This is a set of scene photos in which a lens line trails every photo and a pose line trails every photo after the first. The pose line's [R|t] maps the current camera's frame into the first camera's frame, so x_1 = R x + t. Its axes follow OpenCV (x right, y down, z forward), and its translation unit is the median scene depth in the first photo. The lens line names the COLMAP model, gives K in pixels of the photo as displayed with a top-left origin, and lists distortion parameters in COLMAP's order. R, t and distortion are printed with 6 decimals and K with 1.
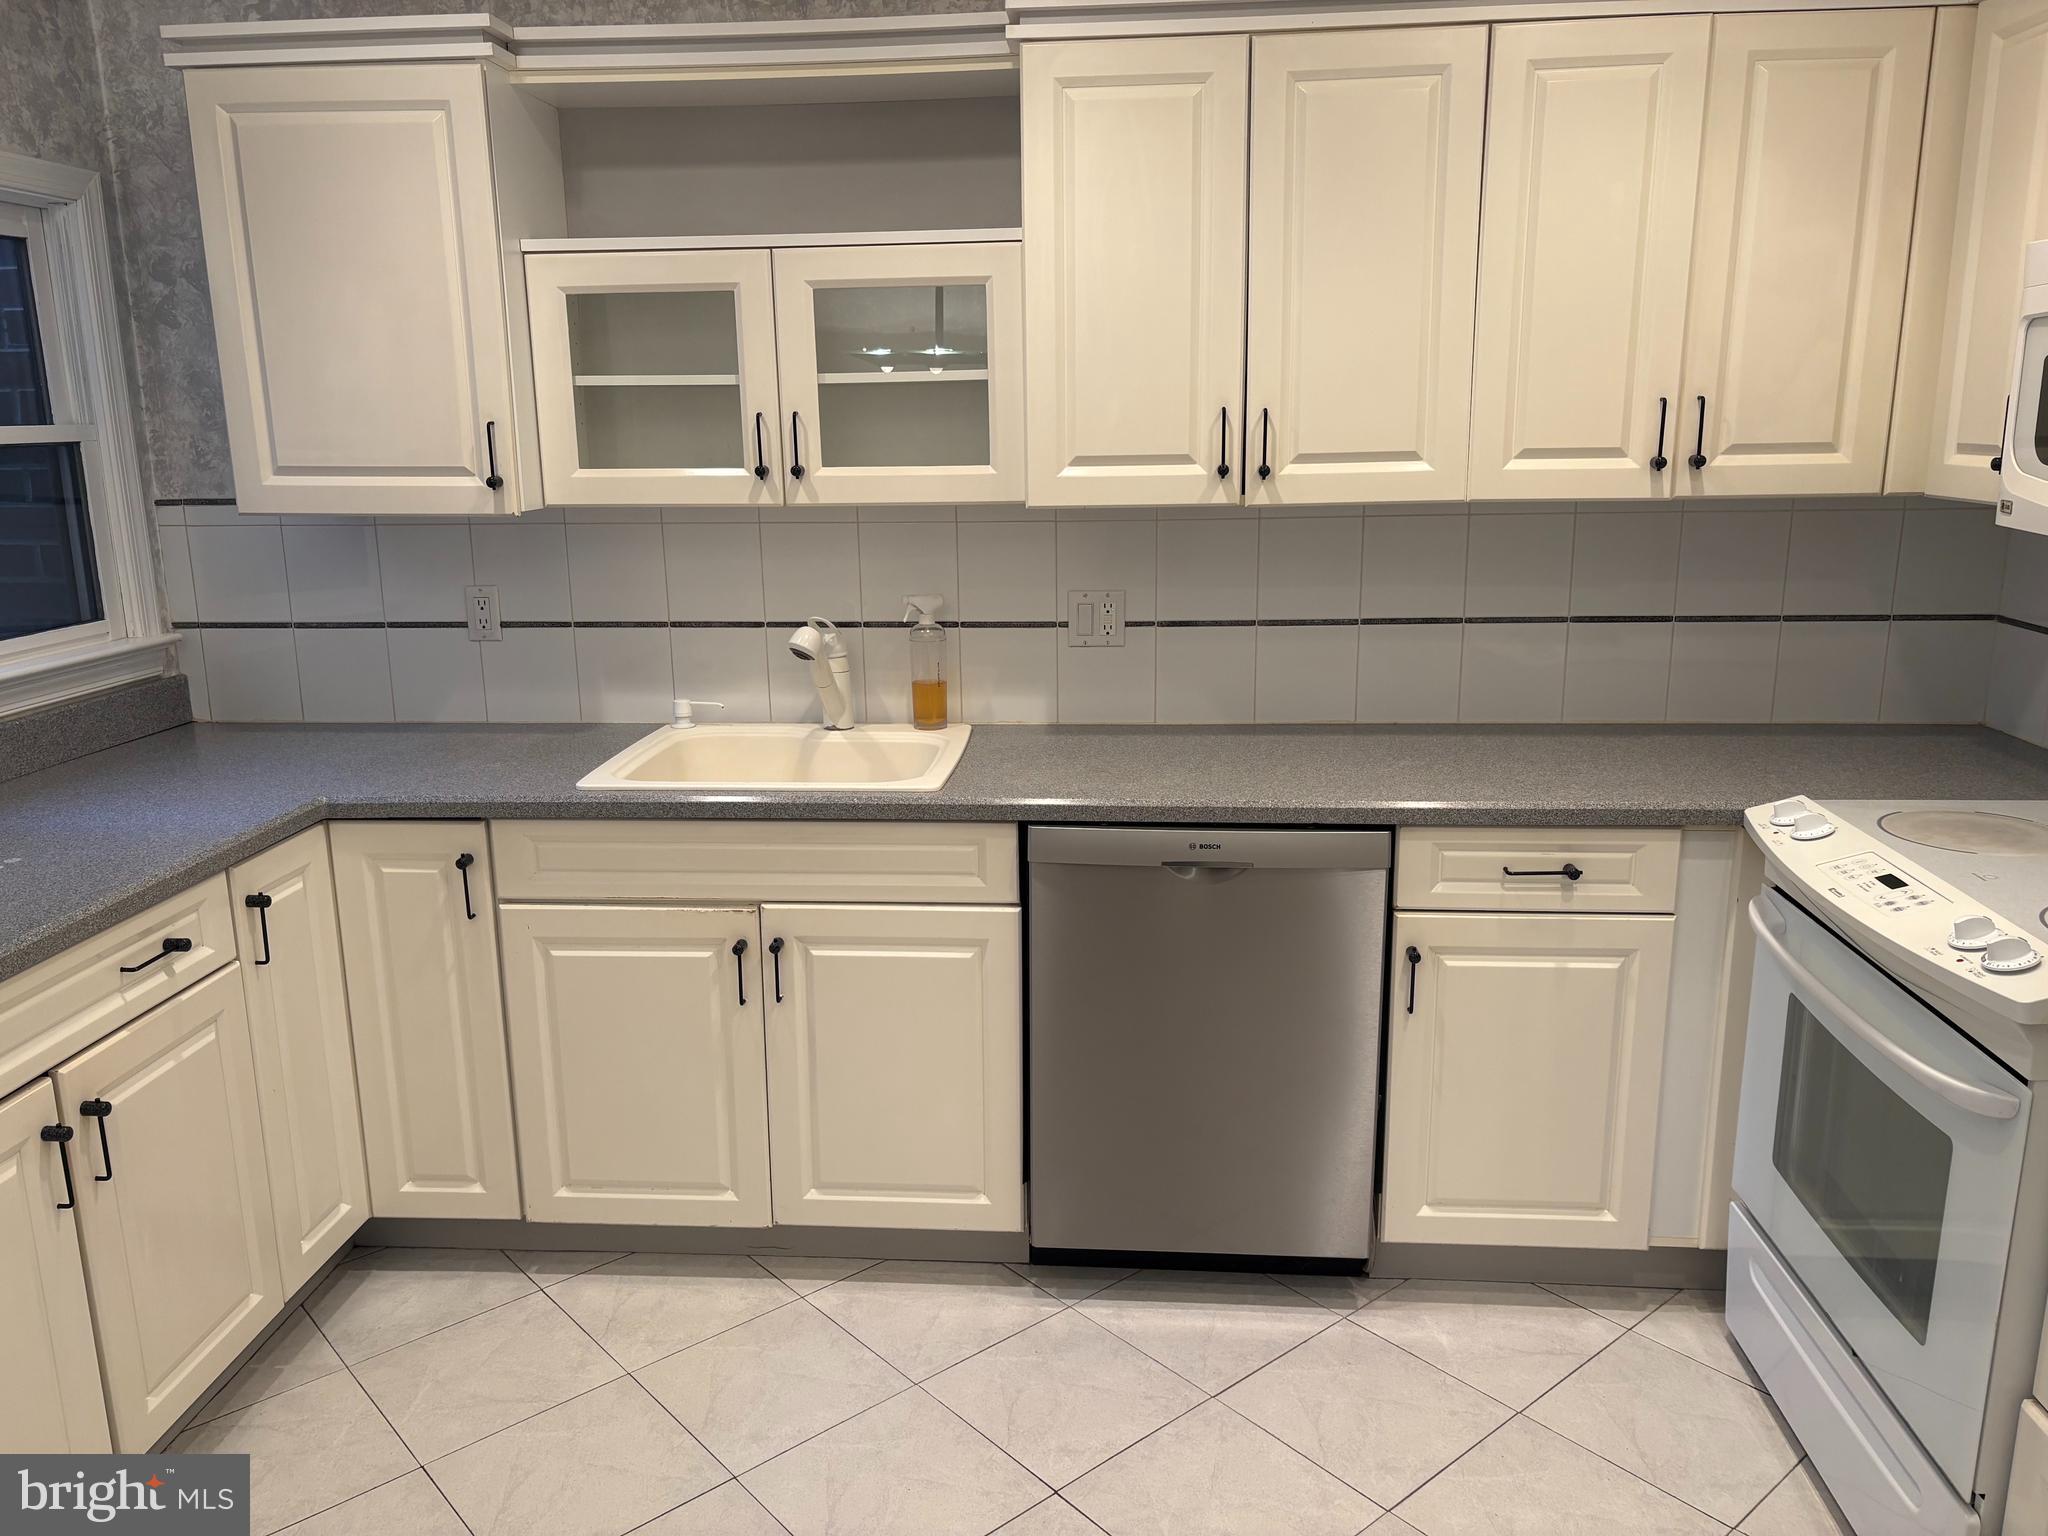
lens RADIAL K [[1558.1, 0, 1020.0], [0, 1558.1, 775.8], [0, 0, 1]] dist [0.026602, -0.022615]
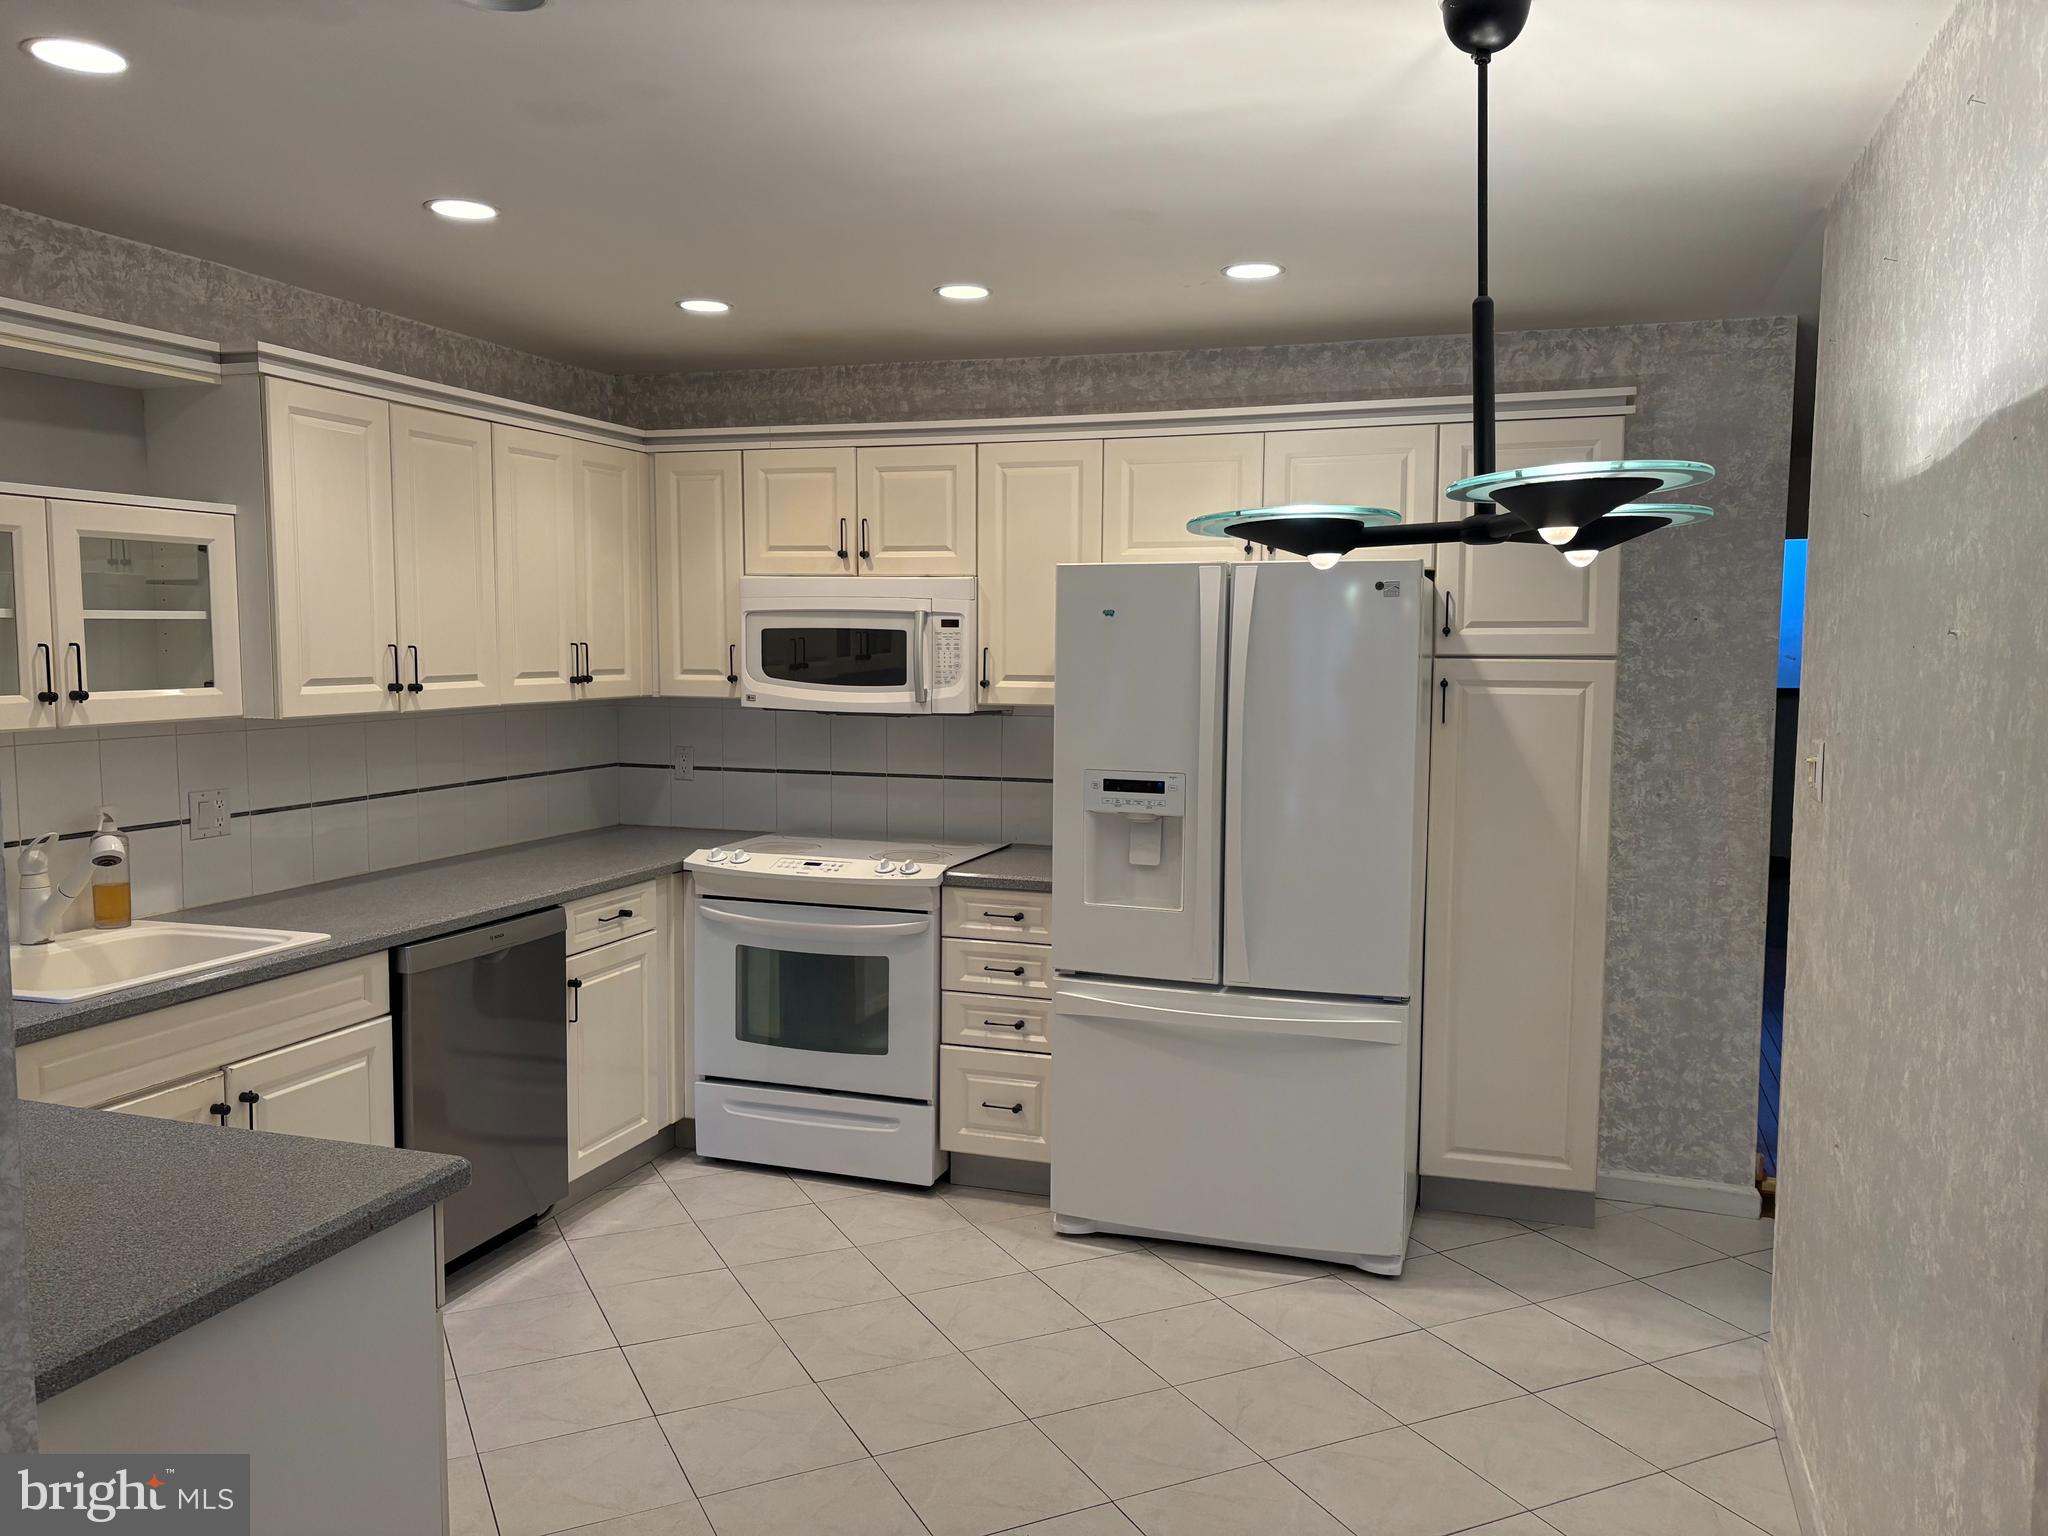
lens RADIAL K [[1529.4, 0, 1028.7], [0, 1529.4, 771.3], [0, 0, 1]] dist [0.077562, -0.107983]
pose [[0.239476, -0.066646, 0.968612, -1.067466], [0.212685, 0.977011, 0.014640, -0.019717], [-0.947321, 0.202503, 0.248145, 0.119080]]
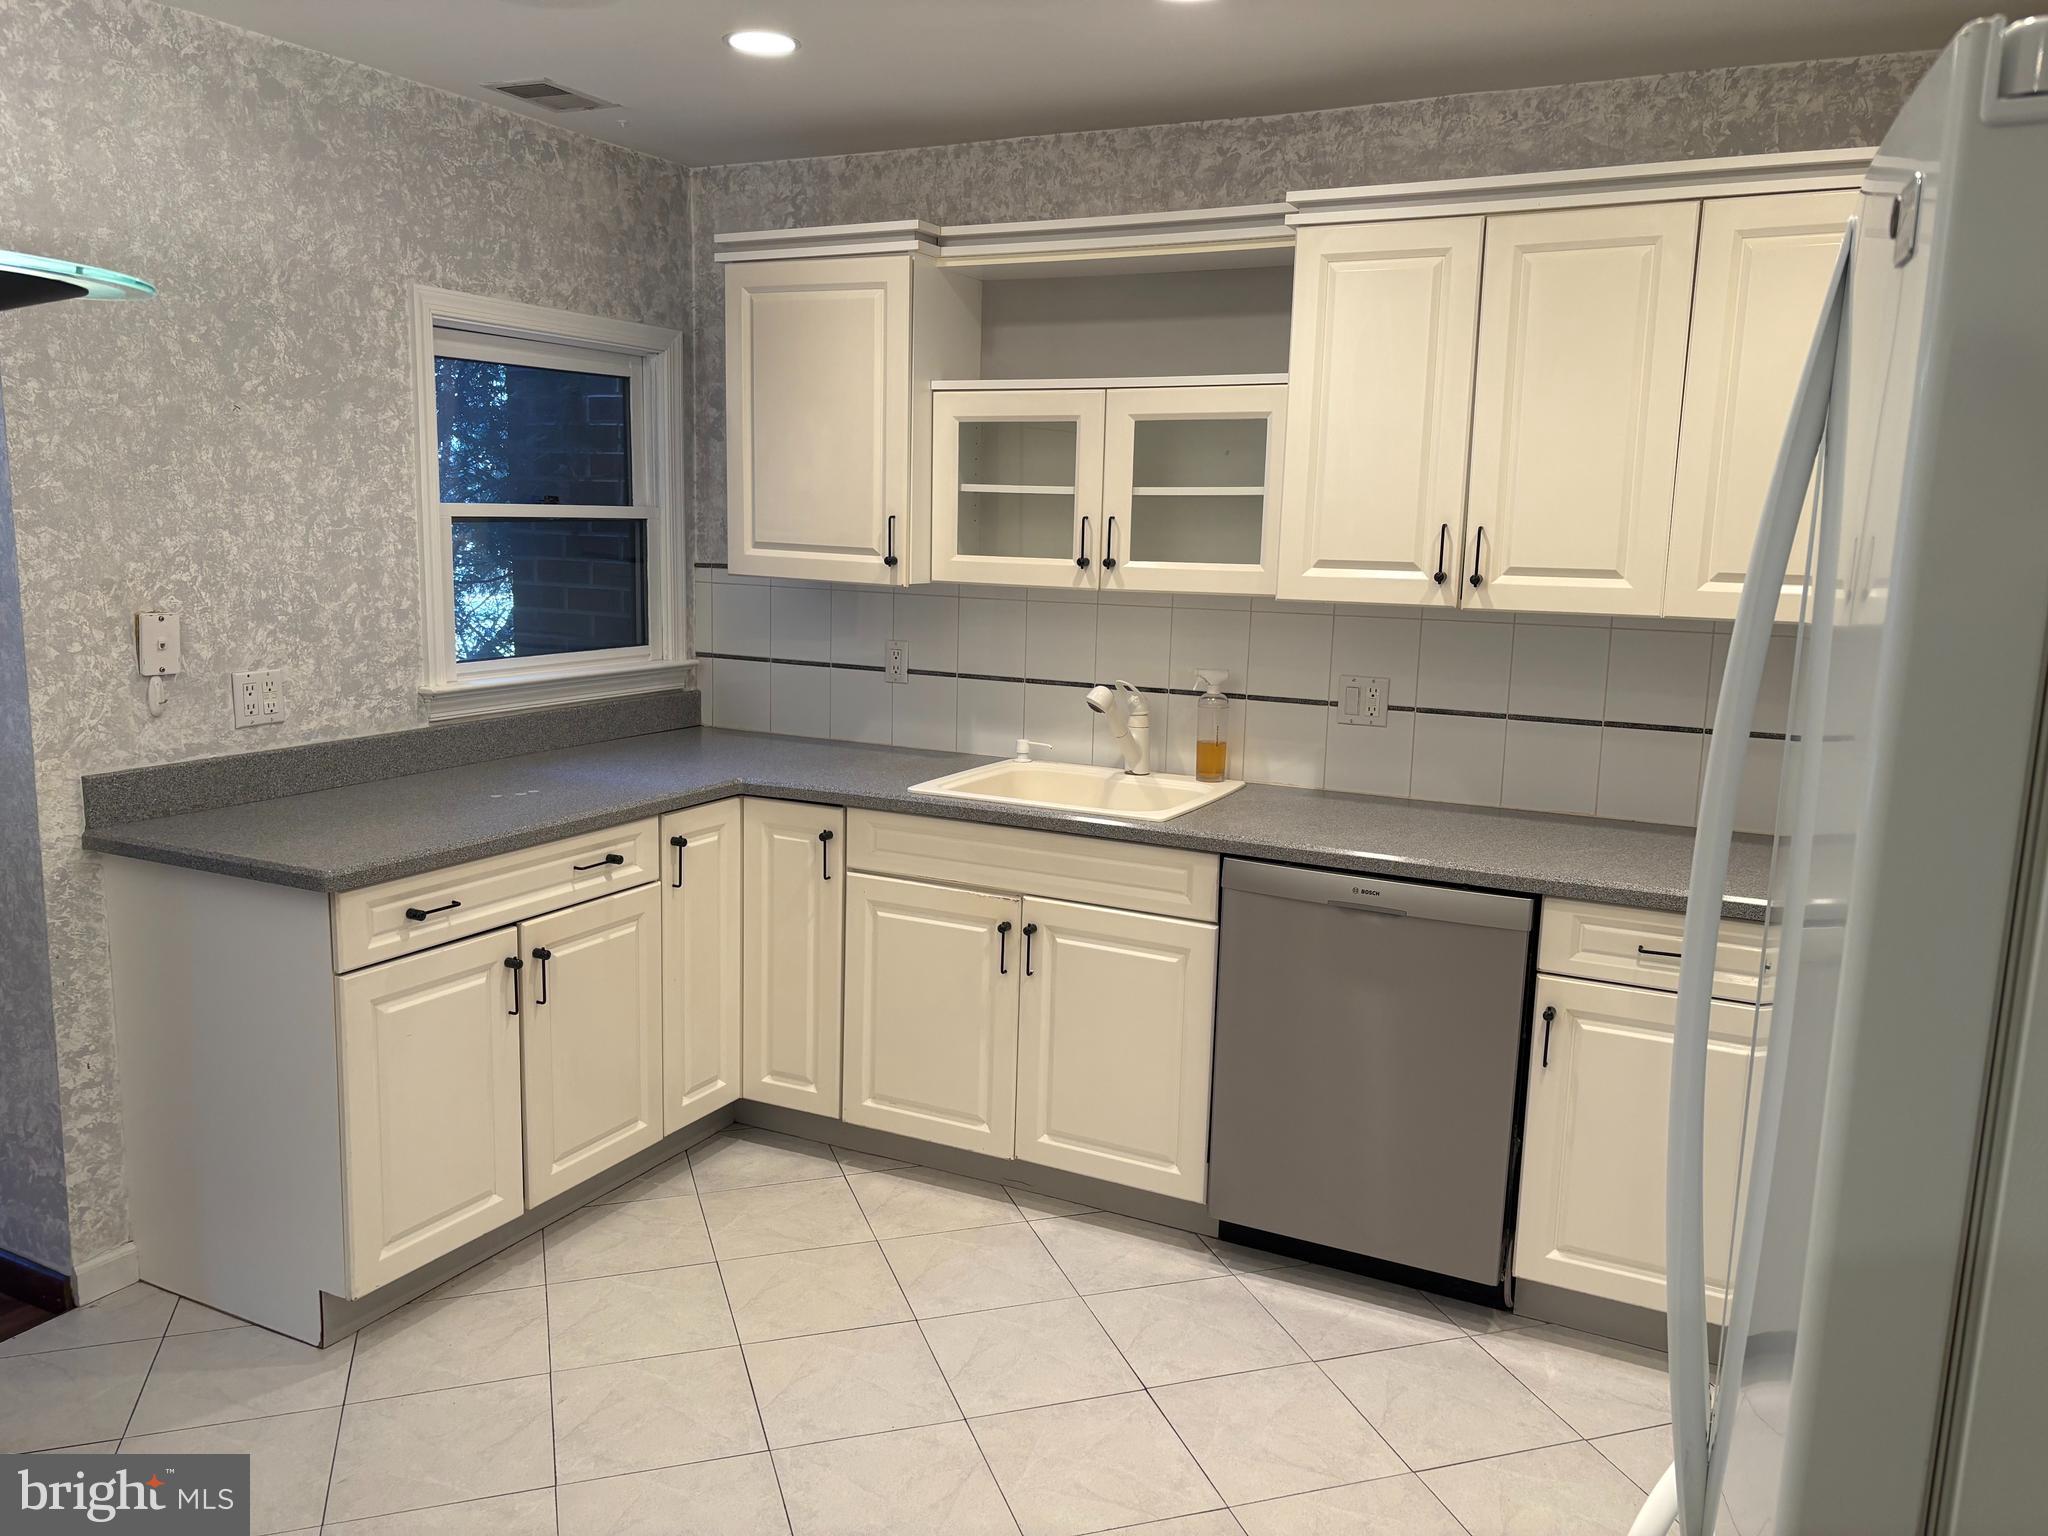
lens RADIAL K [[1544.3, 0, 1014.7], [0, 1544.3, 772.3], [0, 0, 1]] dist [0.060055, -0.062455]
pose [[0.923816, 0.099036, -0.369805, 0.273078], [-0.123241, 0.991473, -0.042346, 0.035160], [0.362458, 0.084695, 0.928144, -0.174289]]
